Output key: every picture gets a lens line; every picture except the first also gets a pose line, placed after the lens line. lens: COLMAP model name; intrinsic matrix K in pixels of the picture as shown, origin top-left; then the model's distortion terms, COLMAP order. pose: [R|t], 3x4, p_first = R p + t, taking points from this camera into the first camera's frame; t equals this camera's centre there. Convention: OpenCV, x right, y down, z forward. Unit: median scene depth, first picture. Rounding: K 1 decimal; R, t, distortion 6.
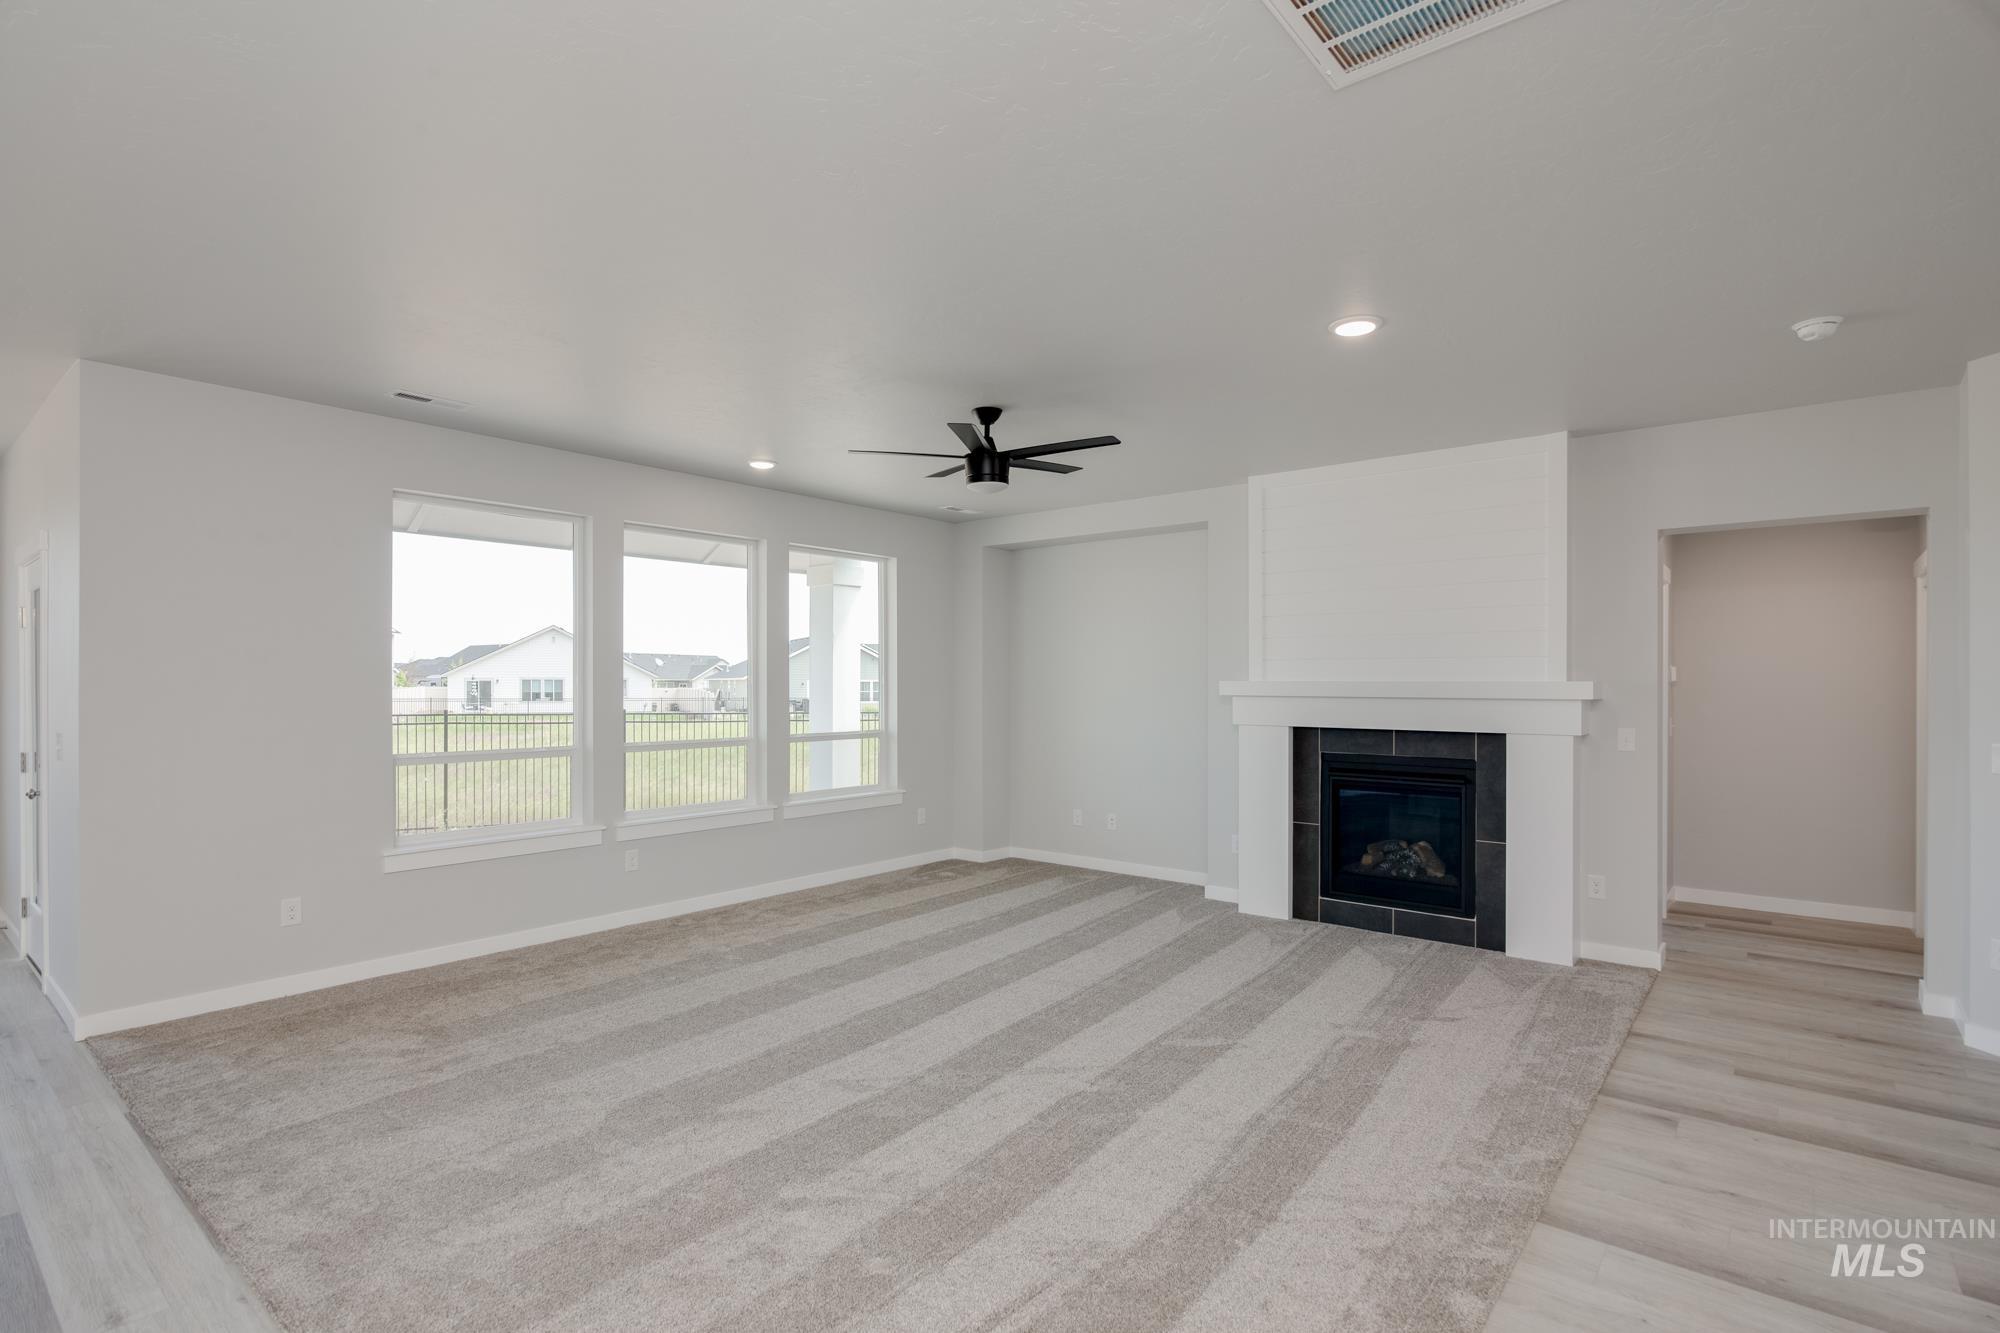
lens RADIAL K [[972.0, 0, 1001.3], [0, 972.0, 692.4], [0, 0, 1]] dist [-0.001411, -0.000062]
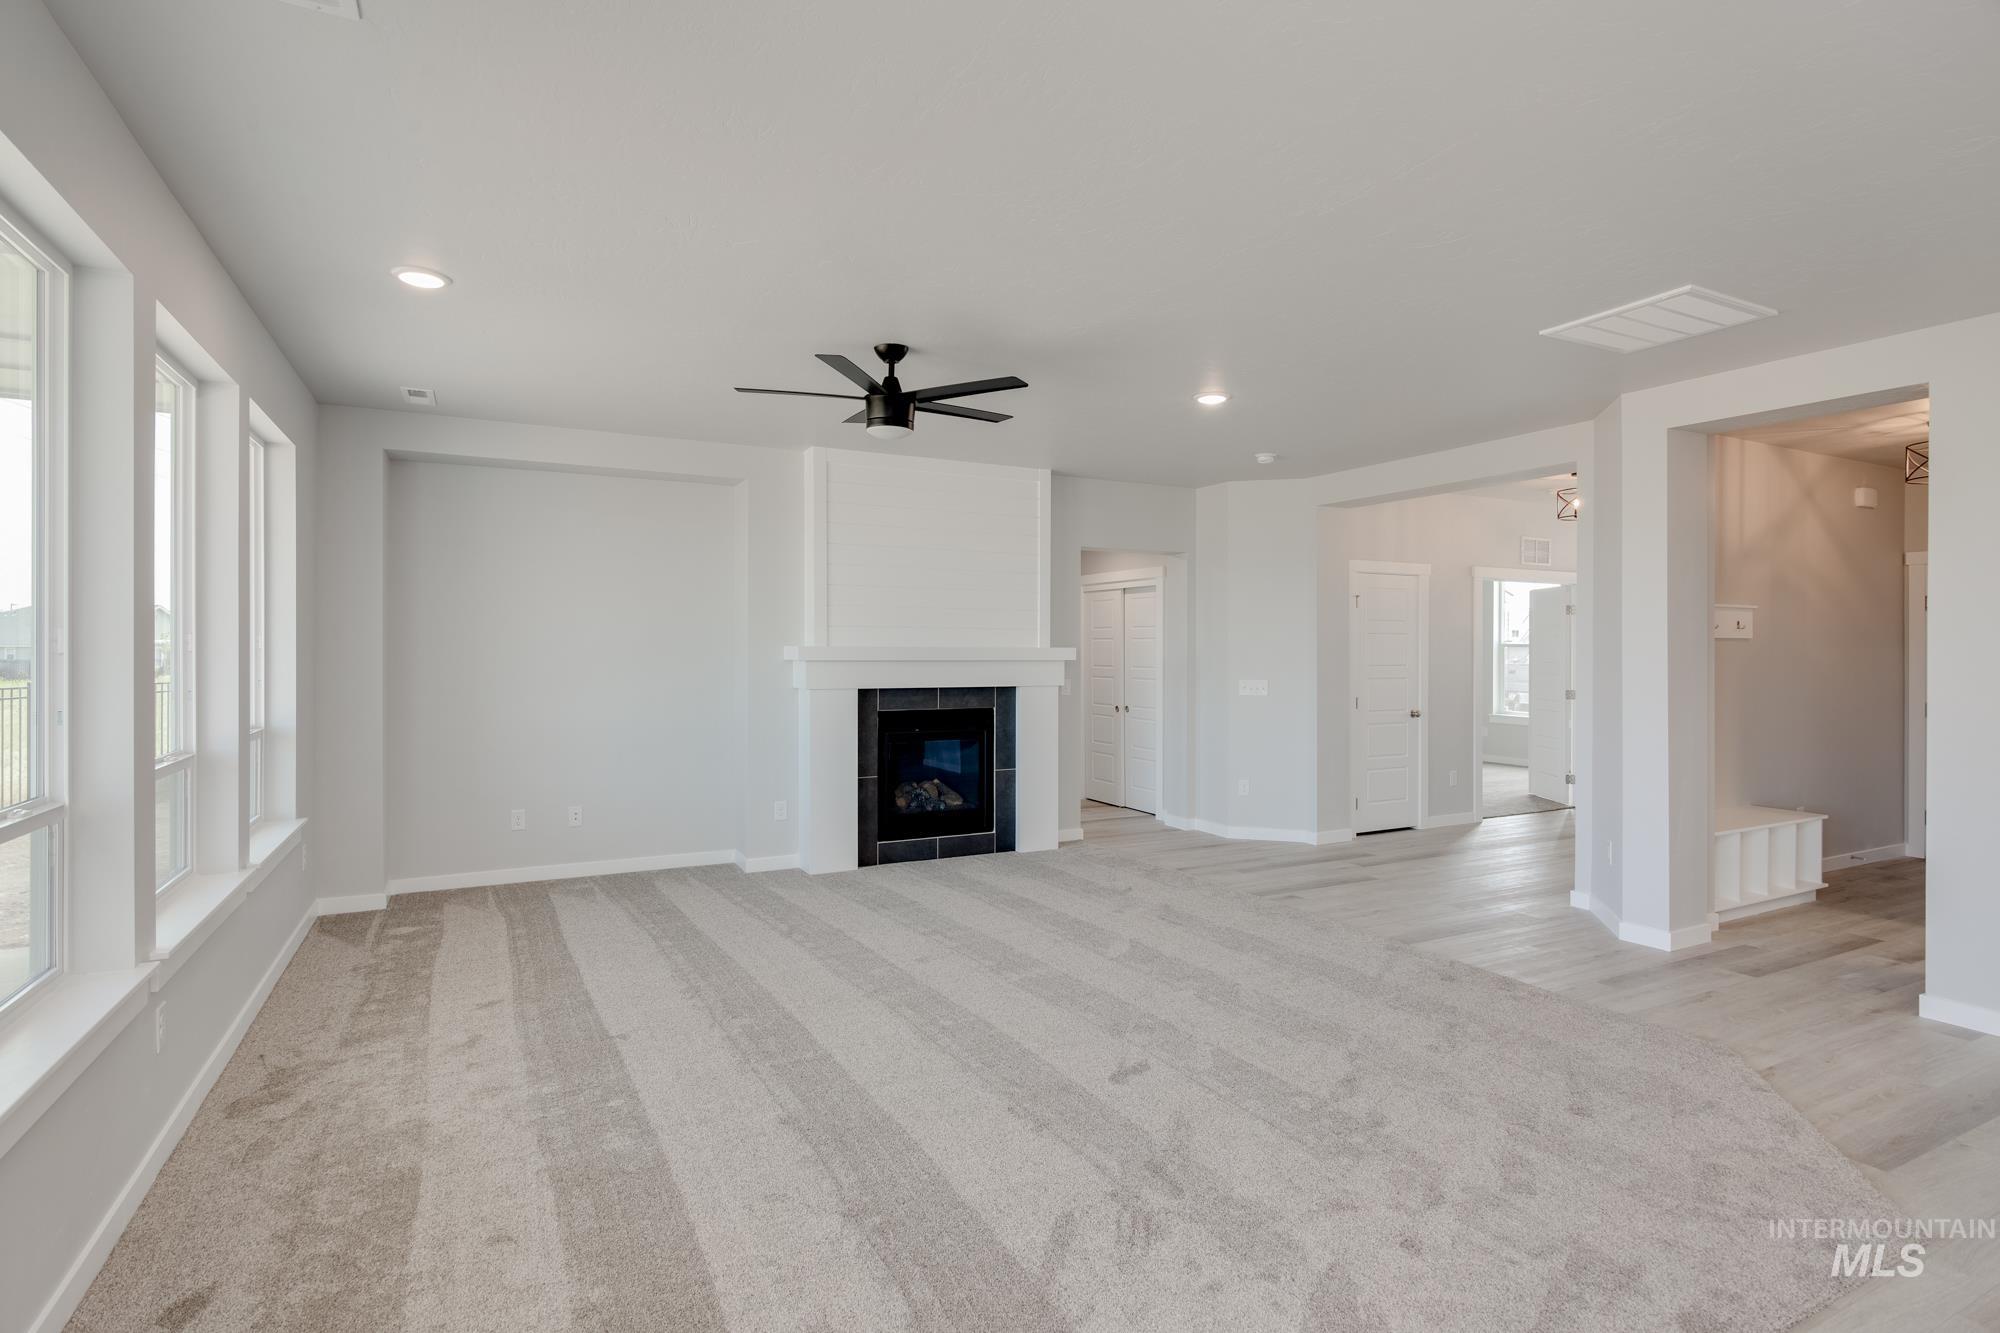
lens RADIAL K [[971.0, 0, 1000.0], [0, 971.0, 666.5], [0, 0, 1]] dist [-0.000690, -0.000049]
pose [[0.392574, -0.012264, 0.919638, -0.690710], [0.006710, 0.999923, 0.010470, 0.000468], [-0.919696, 0.002061, 0.392626, 0.483149]]
